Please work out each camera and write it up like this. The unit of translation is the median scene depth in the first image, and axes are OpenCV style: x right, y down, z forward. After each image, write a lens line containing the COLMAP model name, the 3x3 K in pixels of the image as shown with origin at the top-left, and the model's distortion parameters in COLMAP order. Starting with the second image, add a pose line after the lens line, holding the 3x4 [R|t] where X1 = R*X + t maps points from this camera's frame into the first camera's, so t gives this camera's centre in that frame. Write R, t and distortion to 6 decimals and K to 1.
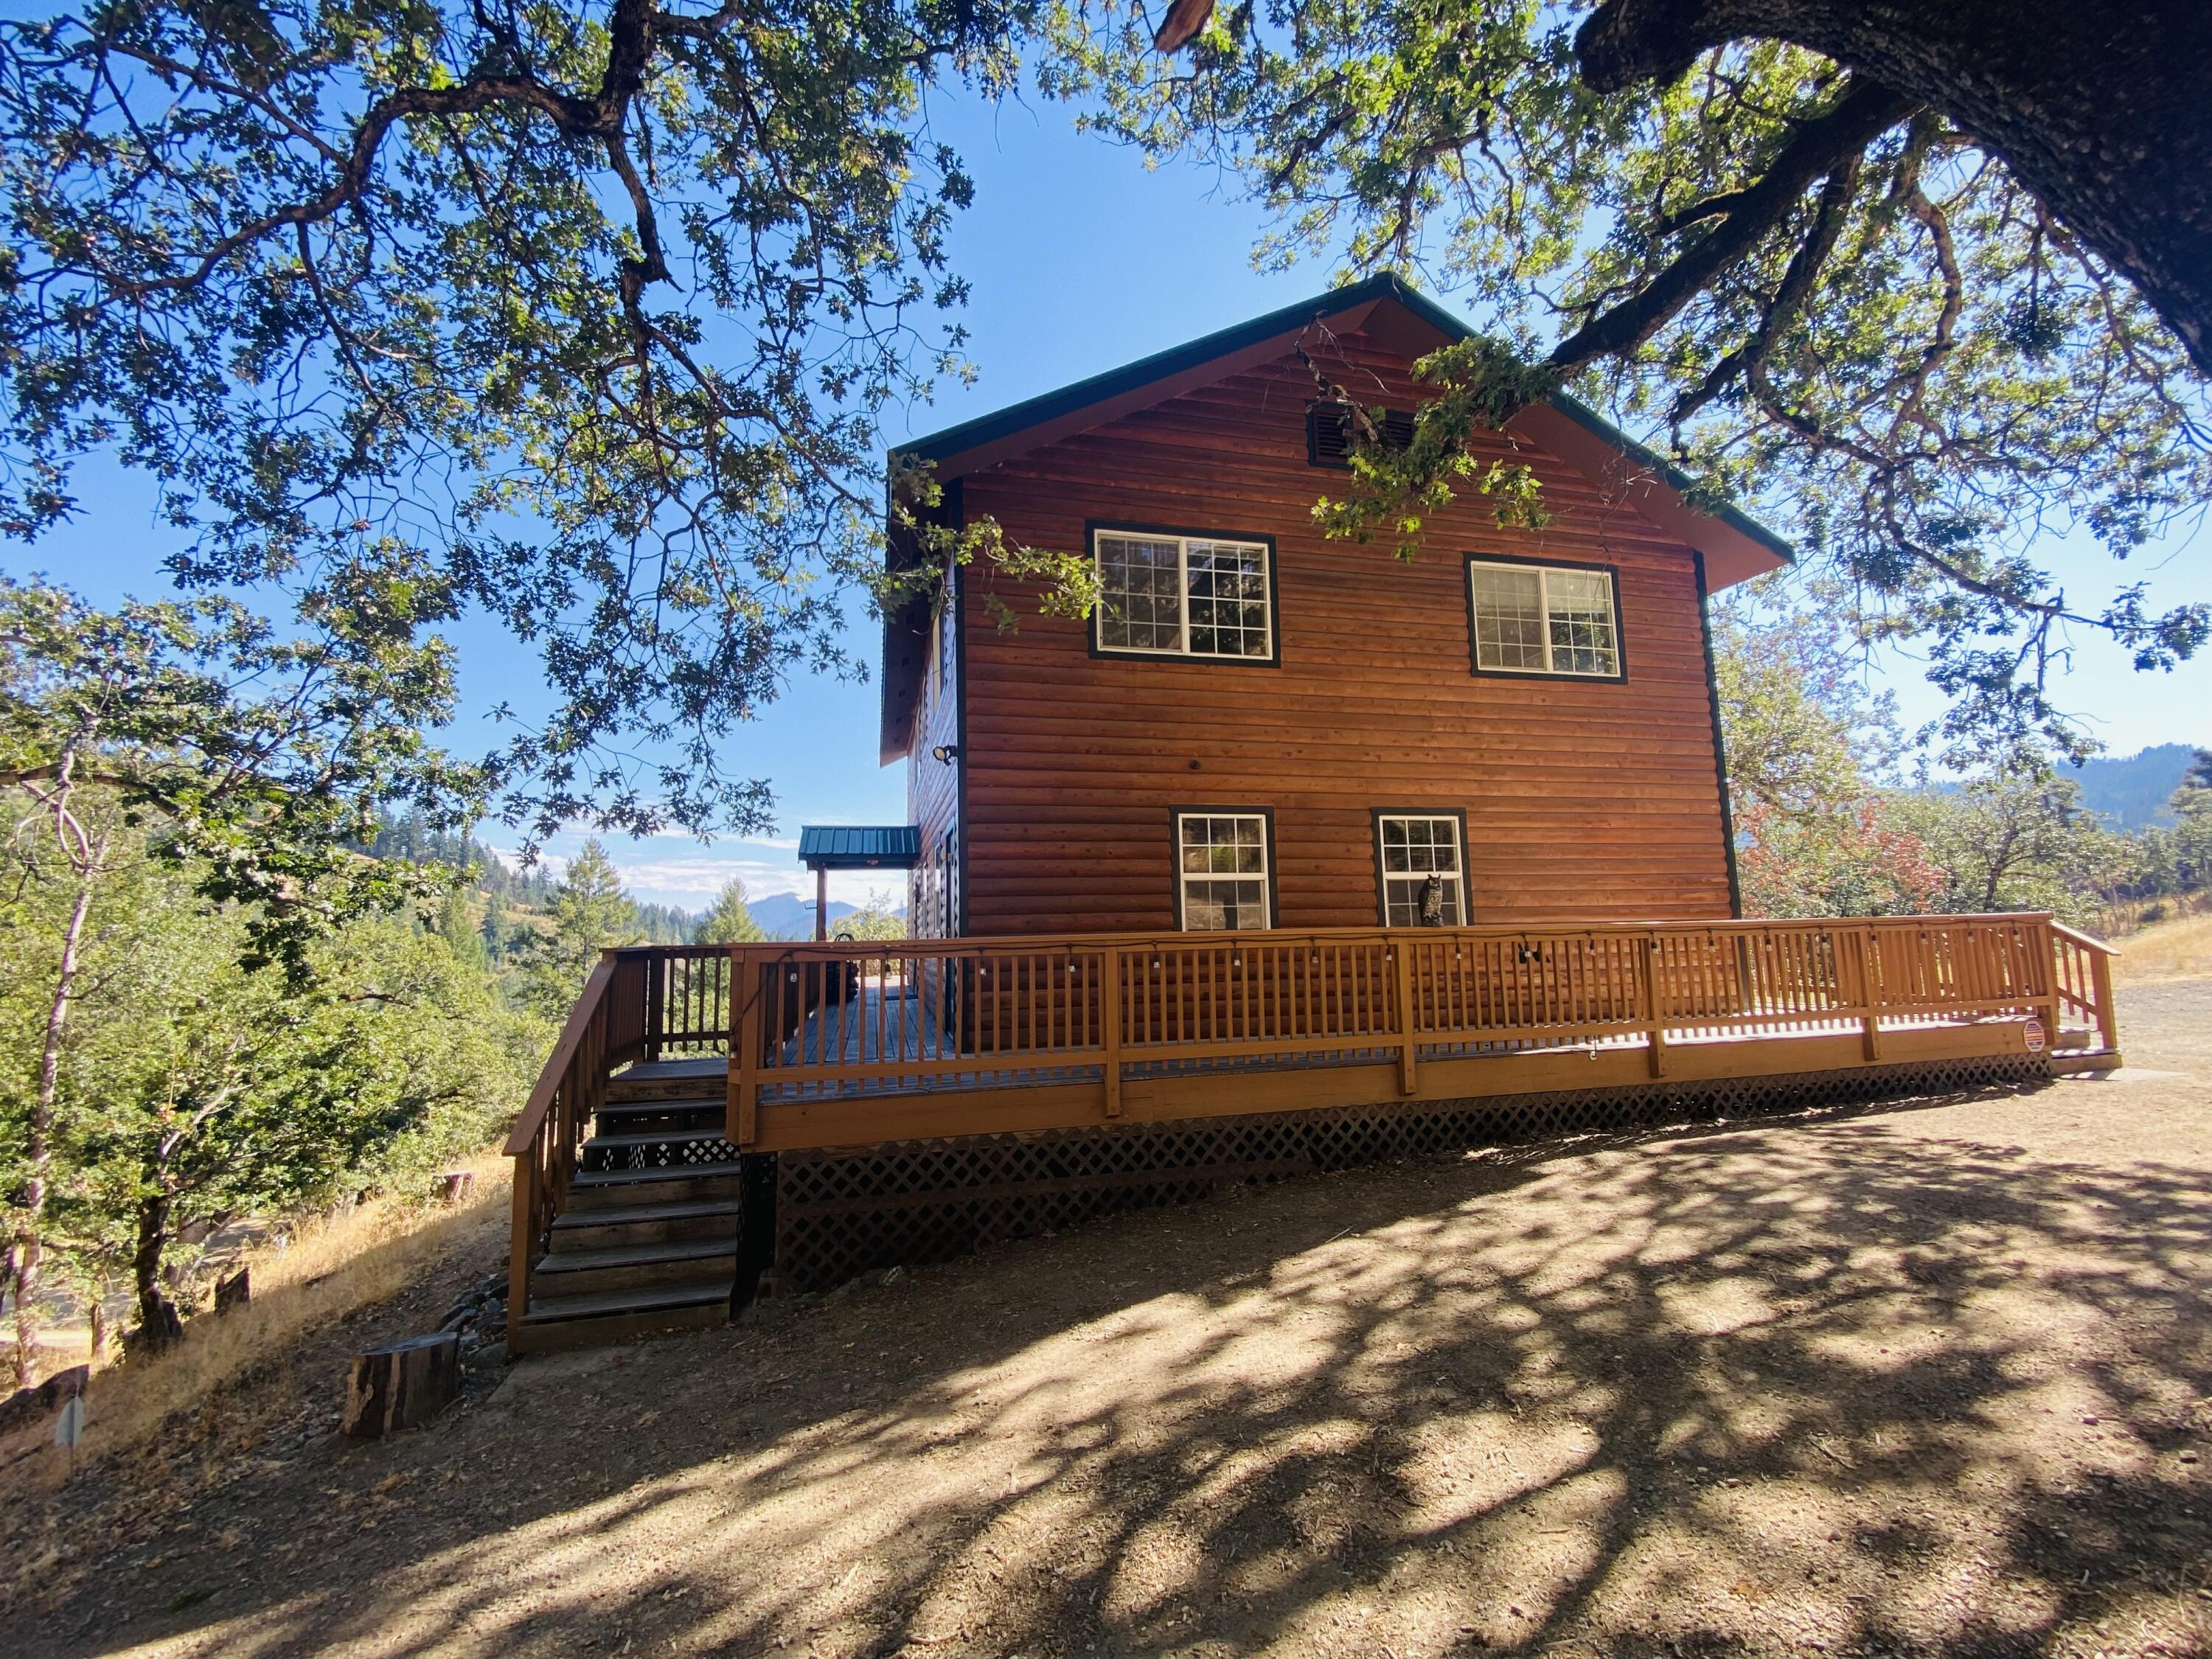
lens RADIAL K [[898.5, 0, 1101.3], [0, 898.5, 836.2], [0, 0, 1]] dist [0.019203, -0.018959]
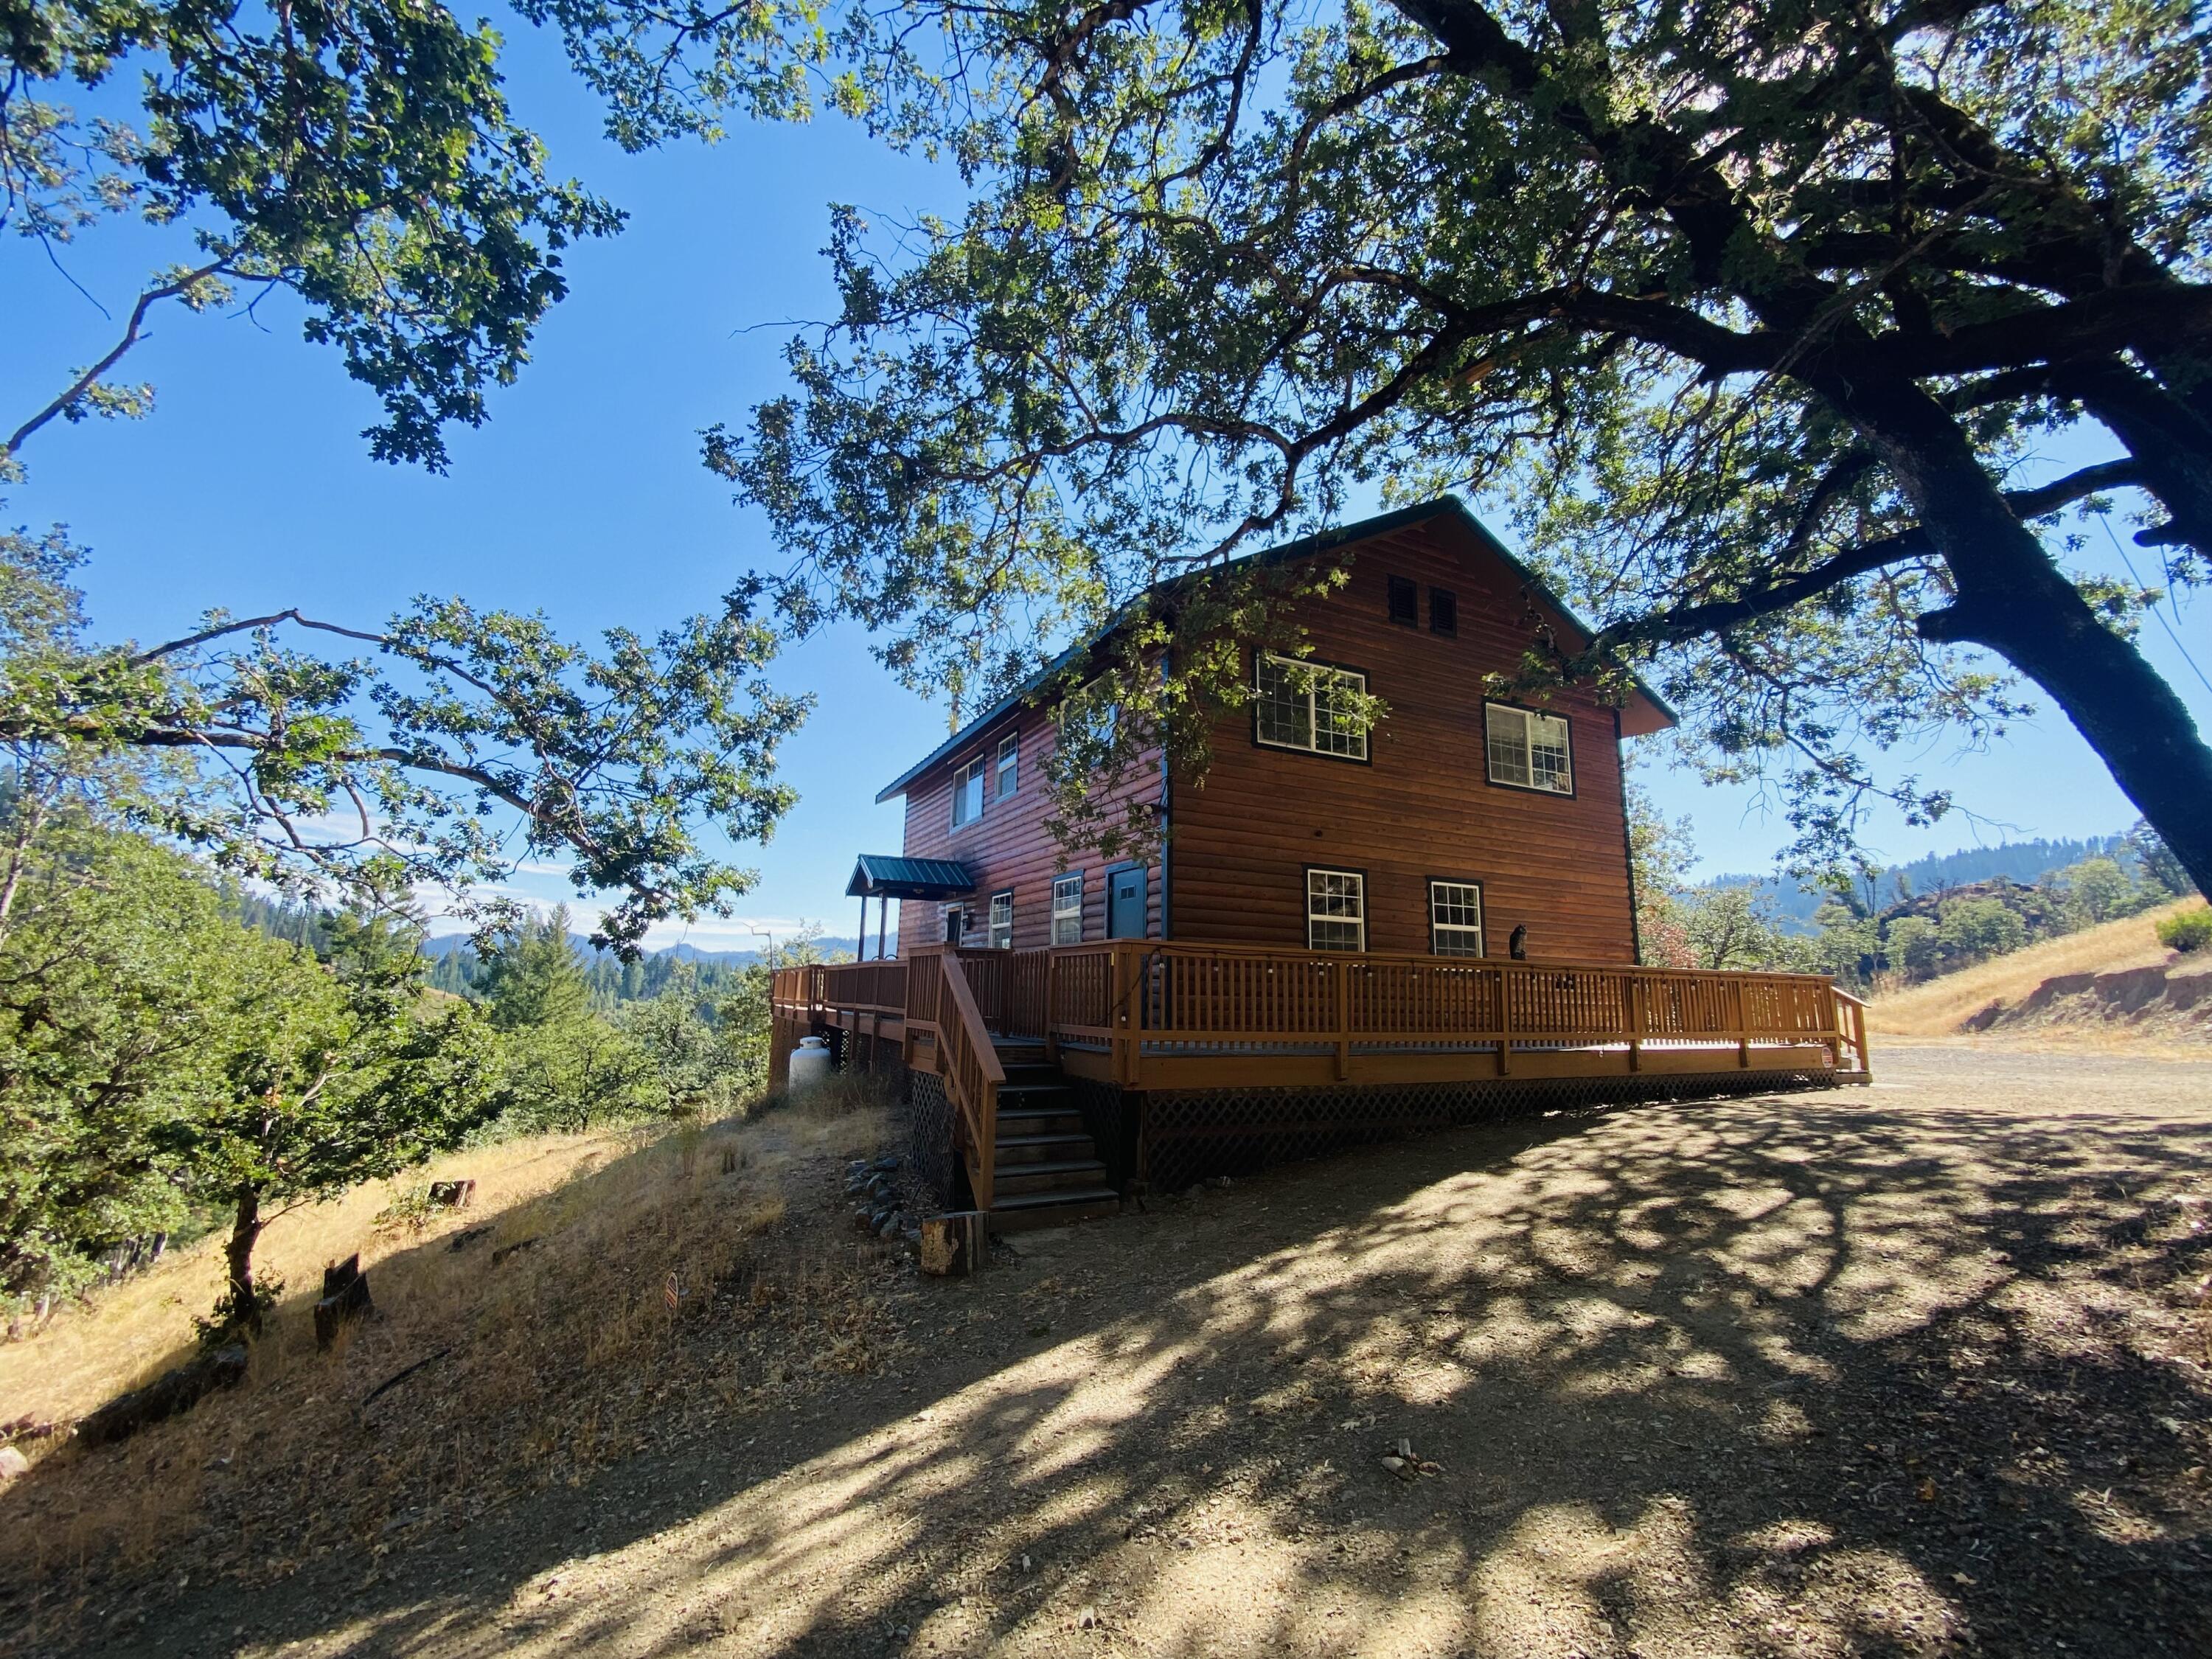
lens RADIAL K [[898.5, 0, 1102.7], [0, 898.5, 835.8], [0, 0, 1]] dist [0.019203, -0.018959]
pose [[0.974403, 0.080120, 0.210048, -0.519640], [-0.067476, 0.995489, -0.066694, 0.036063], [-0.214444, 0.050813, 0.975414, -0.250276]]
